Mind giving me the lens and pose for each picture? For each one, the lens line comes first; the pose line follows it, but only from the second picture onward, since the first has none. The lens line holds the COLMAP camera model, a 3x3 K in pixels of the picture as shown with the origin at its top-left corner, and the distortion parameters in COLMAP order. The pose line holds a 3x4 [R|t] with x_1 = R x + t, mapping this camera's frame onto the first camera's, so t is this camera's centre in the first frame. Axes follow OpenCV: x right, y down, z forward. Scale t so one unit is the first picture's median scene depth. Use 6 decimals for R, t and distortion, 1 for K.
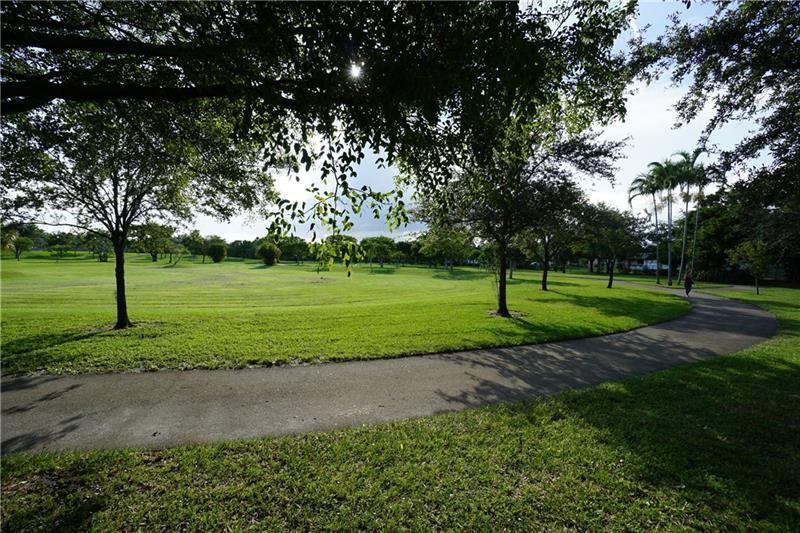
lens RADIAL K [[351.4, 0, 398.5], [0, 351.4, 265.5], [0, 0, 1]] dist [-0.068248, 0.025102]
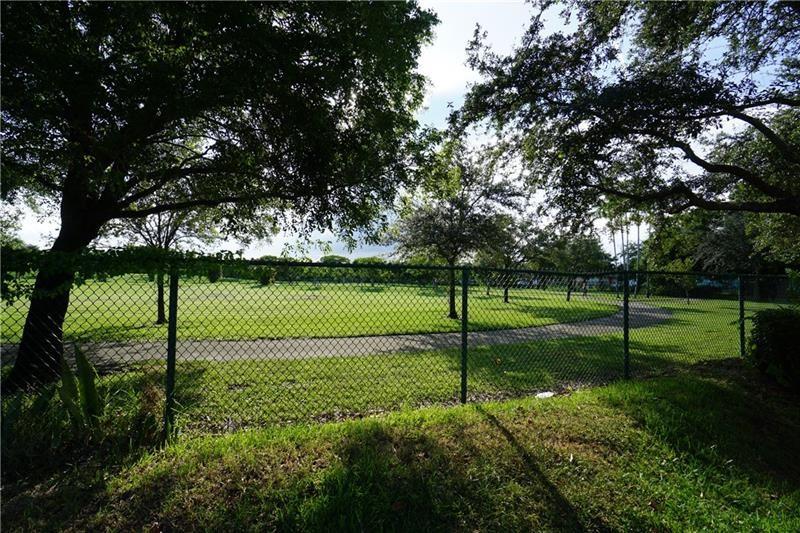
lens RADIAL K [[351.4, 0, 398.5], [0, 351.4, 265.5], [0, 0, 1]] dist [-0.068248, 0.025102]
pose [[0.999870, -0.004748, 0.015409, 0.128507], [0.005648, 0.998246, -0.058935, 0.040091], [-0.015102, 0.059014, 0.998143, -0.442490]]
